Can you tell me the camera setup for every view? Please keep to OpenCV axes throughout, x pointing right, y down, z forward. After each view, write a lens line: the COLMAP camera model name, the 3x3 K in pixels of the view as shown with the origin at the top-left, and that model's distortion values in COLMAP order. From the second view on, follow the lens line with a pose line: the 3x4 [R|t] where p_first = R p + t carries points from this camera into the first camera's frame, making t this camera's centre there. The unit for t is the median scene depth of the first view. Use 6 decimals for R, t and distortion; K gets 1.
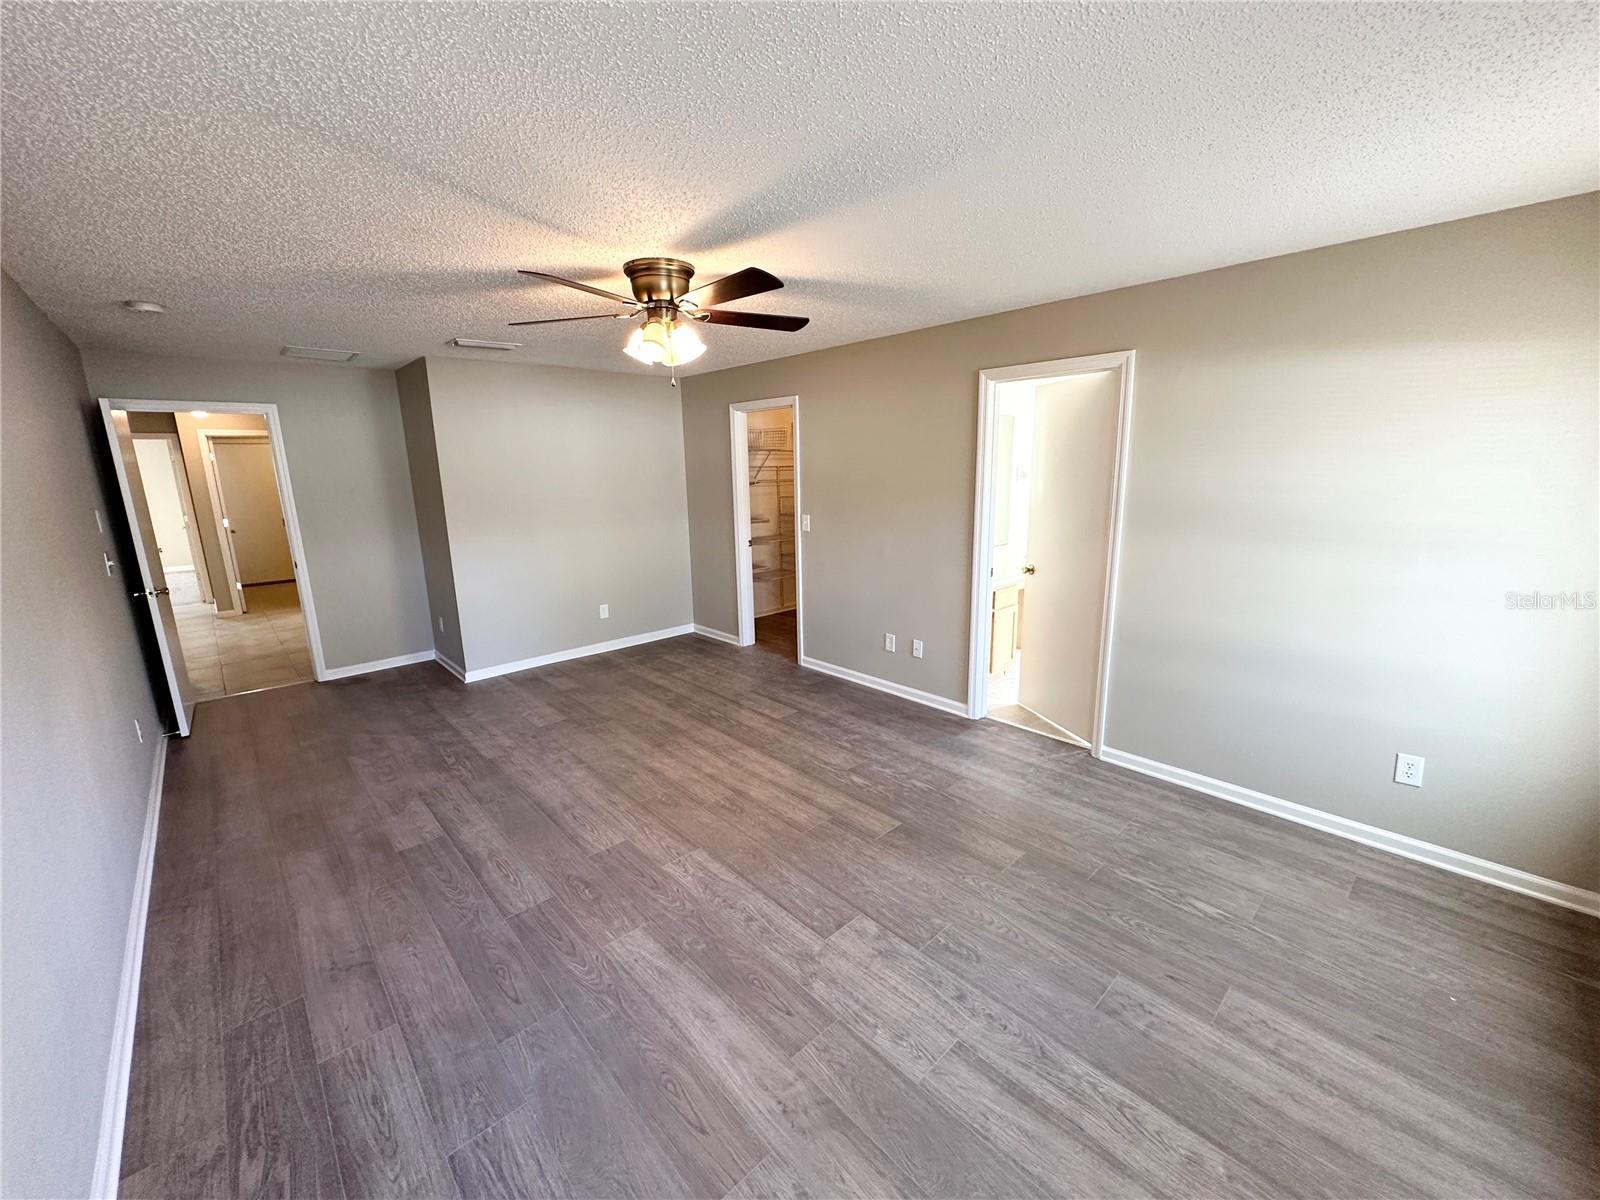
lens RADIAL K [[636.0, 0, 799.8], [0, 636.0, 600.8], [0, 0, 1]] dist [-0.001377, 0.000612]
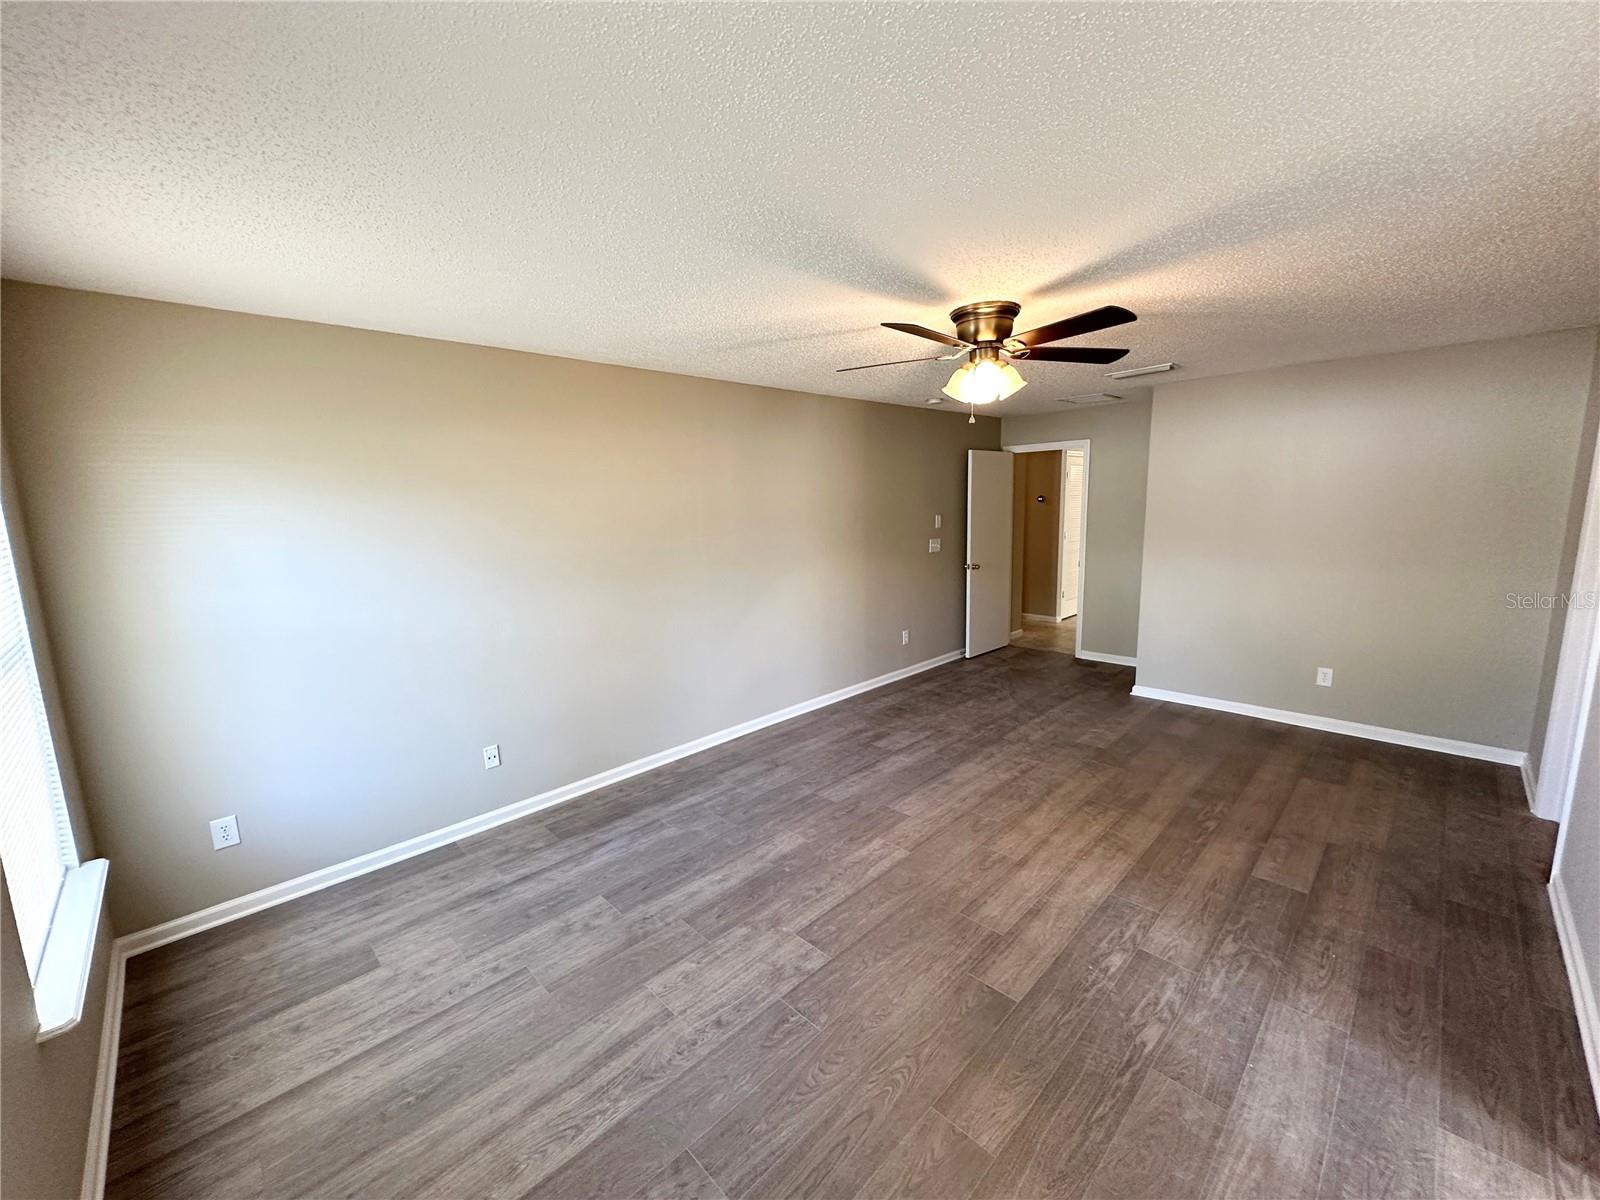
lens RADIAL K [[636.0, 0, 799.8], [0, 636.0, 600.8], [0, 0, 1]] dist [-0.001377, 0.000612]
pose [[0.030079, 0.178508, -0.983479, 0.622831], [-0.185369, 0.967852, 0.170002, -0.130901], [0.982209, 0.177193, 0.062202, 0.510393]]
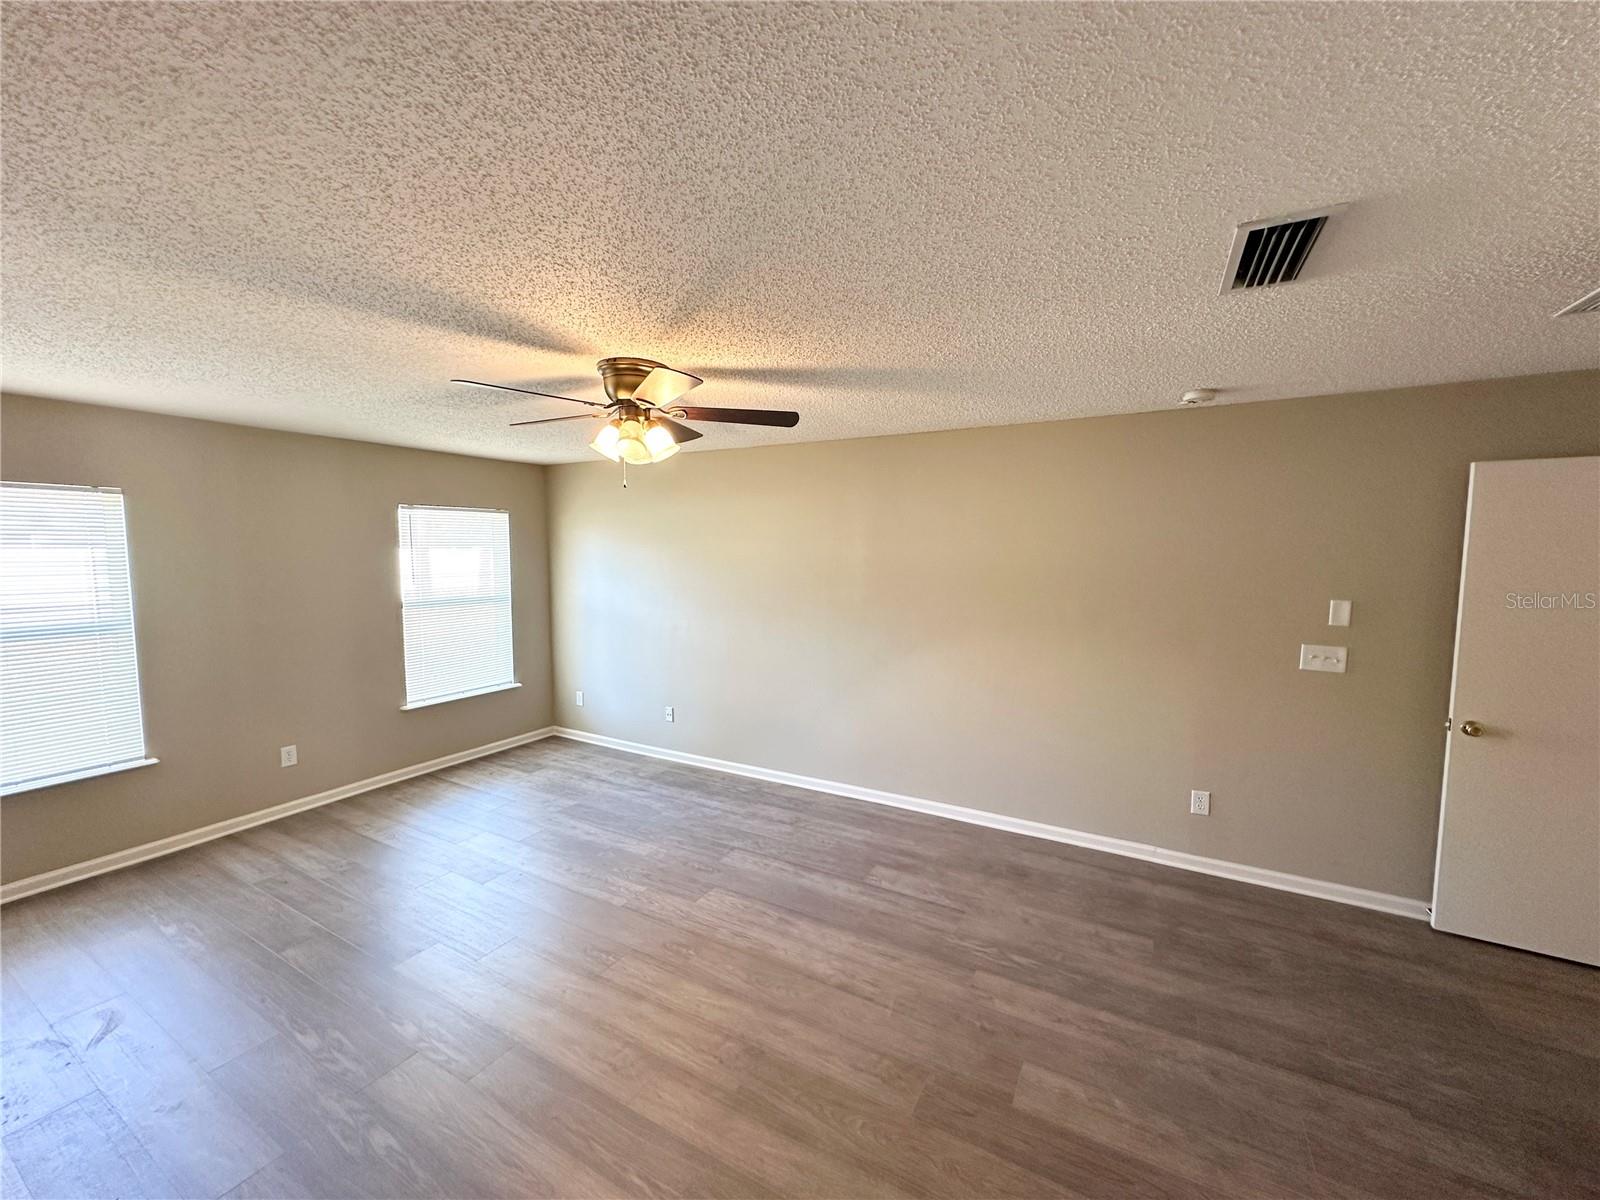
lens RADIAL K [[636.0, 0, 799.8], [0, 636.0, 600.8], [0, 0, 1]] dist [-0.001377, 0.000612]
pose [[-0.953966, 0.043751, -0.296707, -0.113388], [-0.045483, 0.956756, 0.287315, -0.336164], [0.296446, 0.287584, -0.910722, 1.468235]]
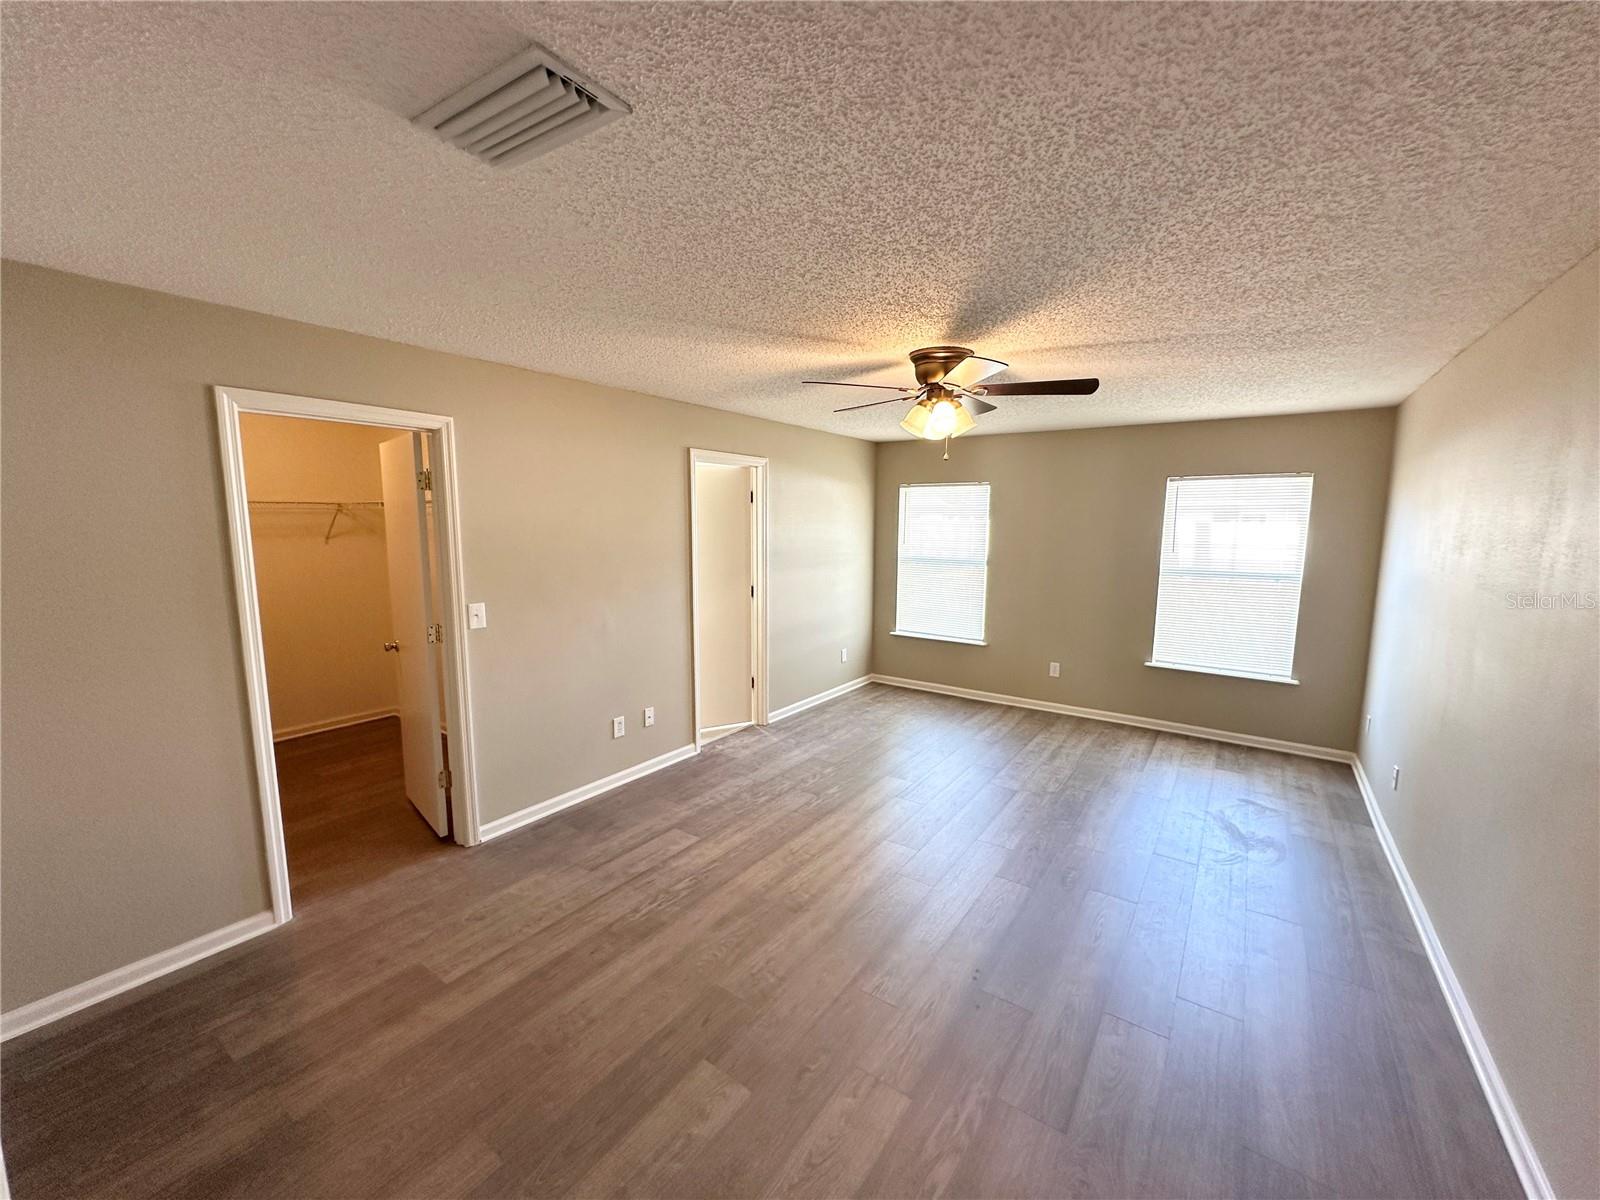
lens RADIAL K [[636.0, 0, 799.8], [0, 636.0, 600.8], [0, 0, 1]] dist [-0.001377, 0.000612]
pose [[-0.205210, -0.107484, 0.972798, -0.922690], [0.201899, 0.967924, 0.149535, -0.227751], [-0.957667, 0.227093, -0.176927, 1.086885]]
